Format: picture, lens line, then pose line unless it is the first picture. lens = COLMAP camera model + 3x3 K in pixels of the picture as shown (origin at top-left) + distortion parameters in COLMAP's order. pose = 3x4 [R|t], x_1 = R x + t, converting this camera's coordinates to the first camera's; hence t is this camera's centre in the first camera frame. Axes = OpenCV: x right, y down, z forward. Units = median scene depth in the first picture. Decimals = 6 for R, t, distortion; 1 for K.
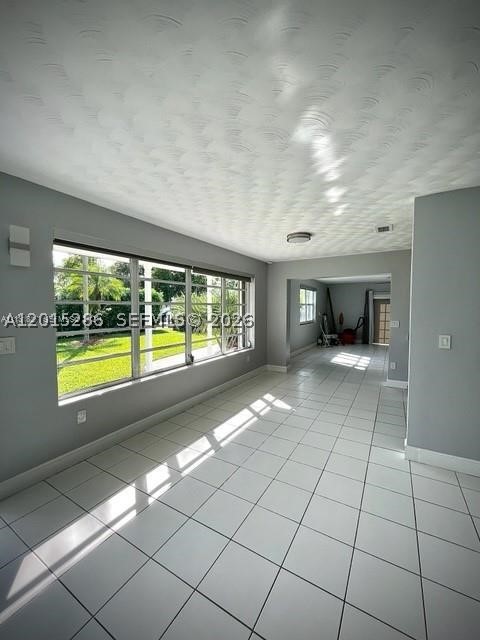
lens RADIAL K [[258.0, 0, 240.9], [0, 258.0, 316.5], [0, 0, 1]] dist [0.001475, 0.000068]
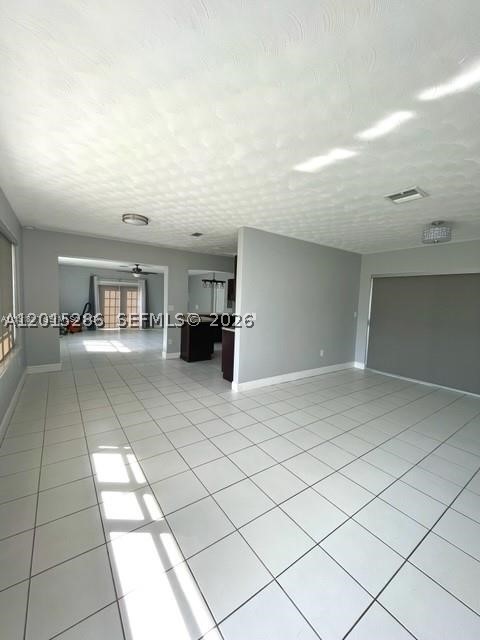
lens RADIAL K [[255.8, 0, 240.0], [0, 255.8, 320.0], [0, 0, 1]] dist [-0.001795, 0.000335]
pose [[0.409615, -0.057664, 0.910434, -0.530327], [-0.003022, 0.997909, 0.064564, 0.011844], [-0.912253, -0.029198, 0.408585, 0.234595]]
